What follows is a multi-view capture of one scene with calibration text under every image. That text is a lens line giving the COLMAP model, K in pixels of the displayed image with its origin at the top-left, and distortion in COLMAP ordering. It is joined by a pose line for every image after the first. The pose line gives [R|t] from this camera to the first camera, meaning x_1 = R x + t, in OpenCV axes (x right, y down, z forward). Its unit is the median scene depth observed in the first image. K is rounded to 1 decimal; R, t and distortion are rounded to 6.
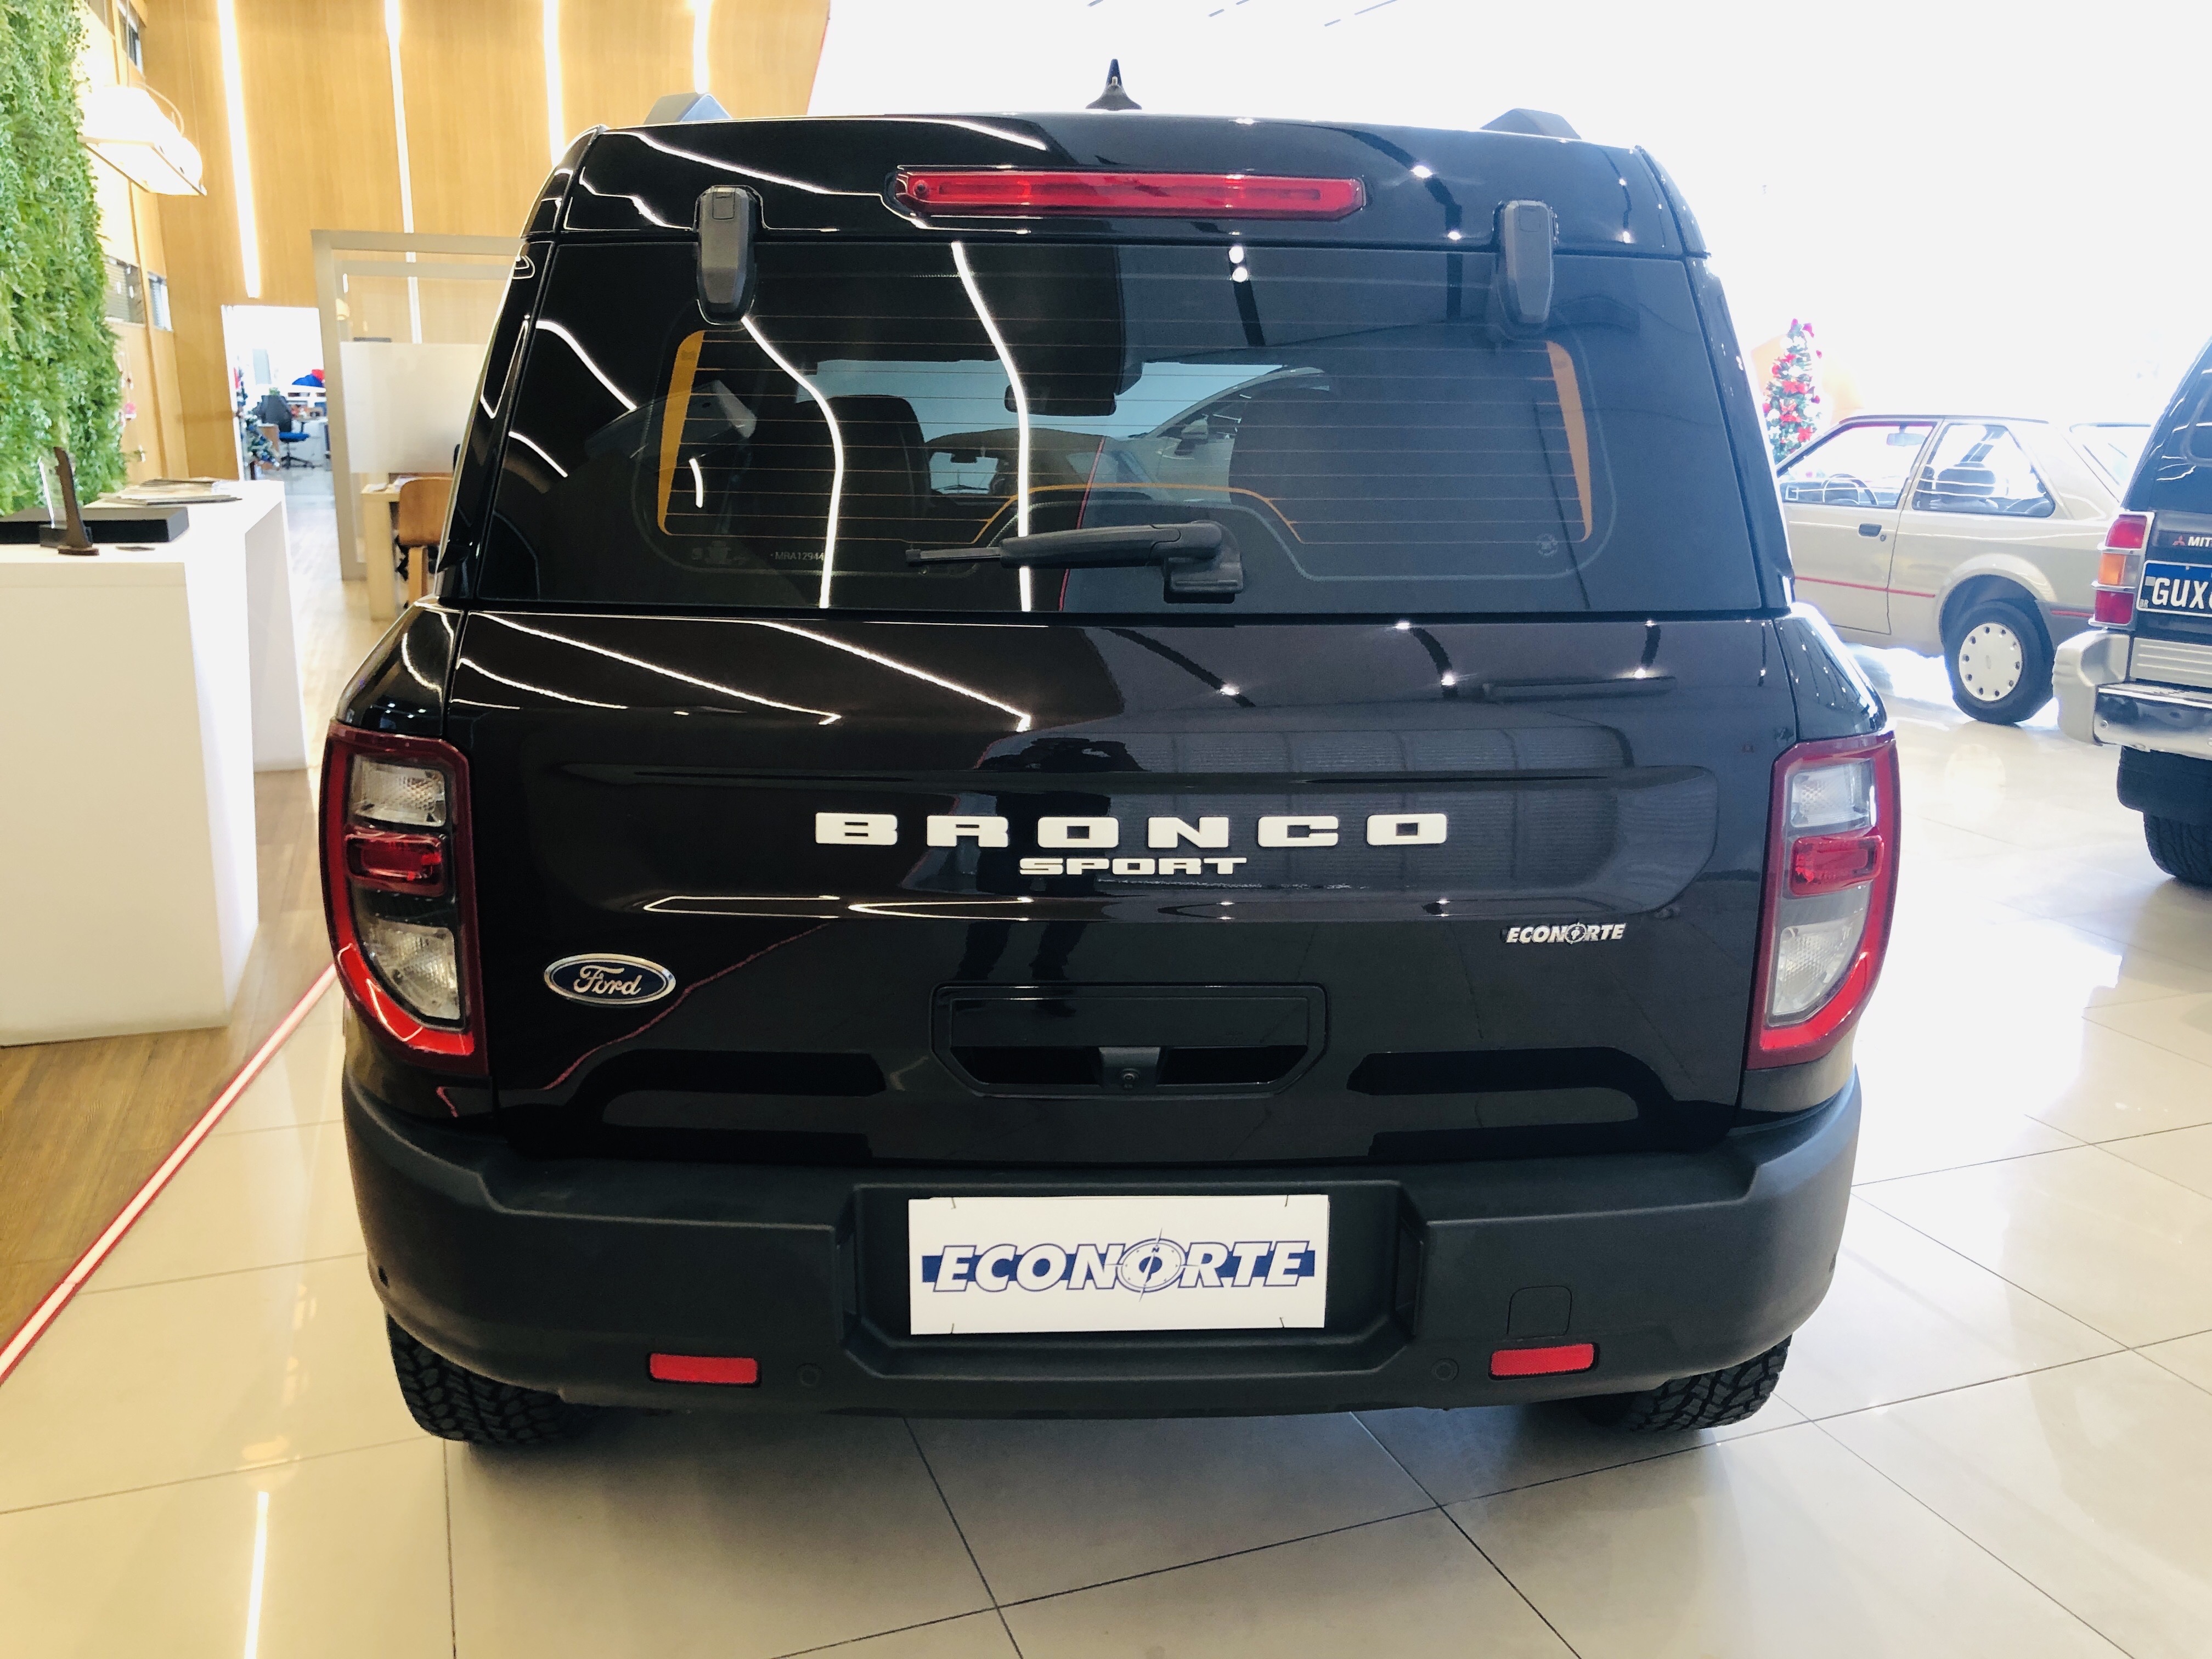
lens RADIAL K [[1819.4, 0, 1106.0], [0, 1819.4, 829.5], [0, 0, 1]] dist [0.039468, -0.071663]
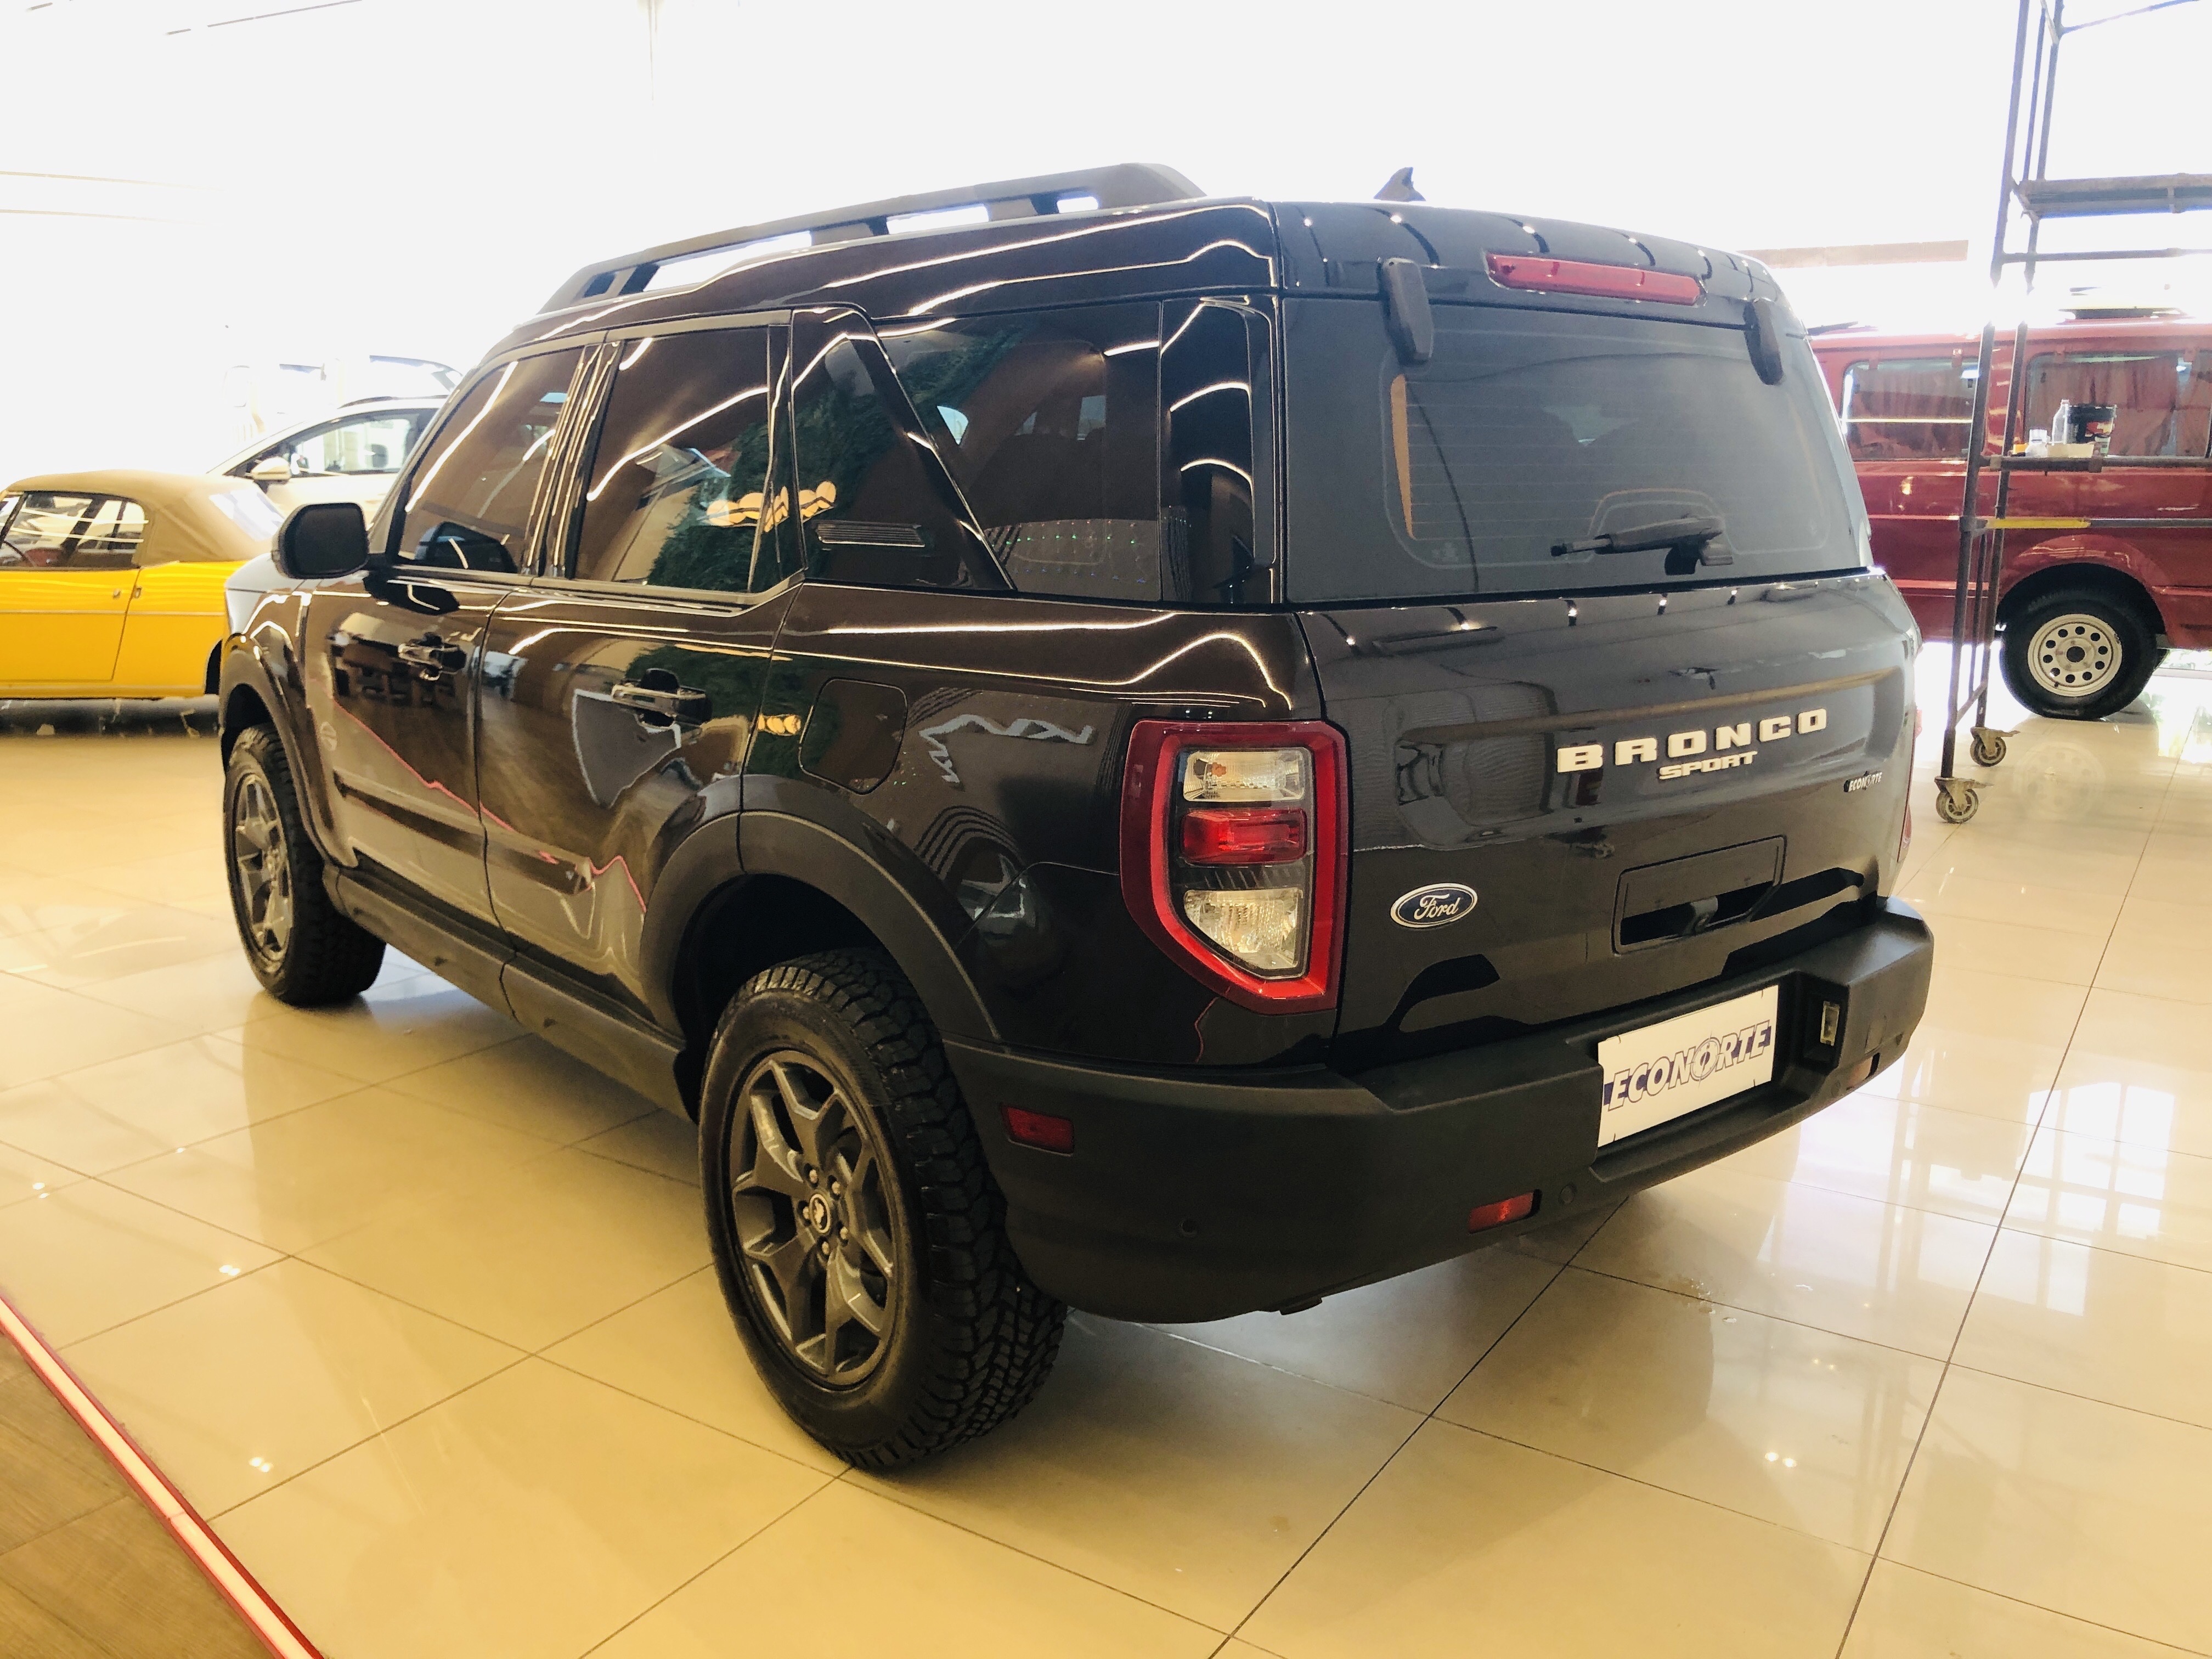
lens RADIAL K [[1819.4, 0, 1106.0], [0, 1819.4, 829.5], [0, 0, 1]] dist [0.039468, -0.071663]
pose [[0.798543, -0.123986, 0.589031, -1.137386], [0.136022, 0.990413, 0.024071, -0.025924], [-0.586368, 0.060899, 0.807752, 0.148337]]
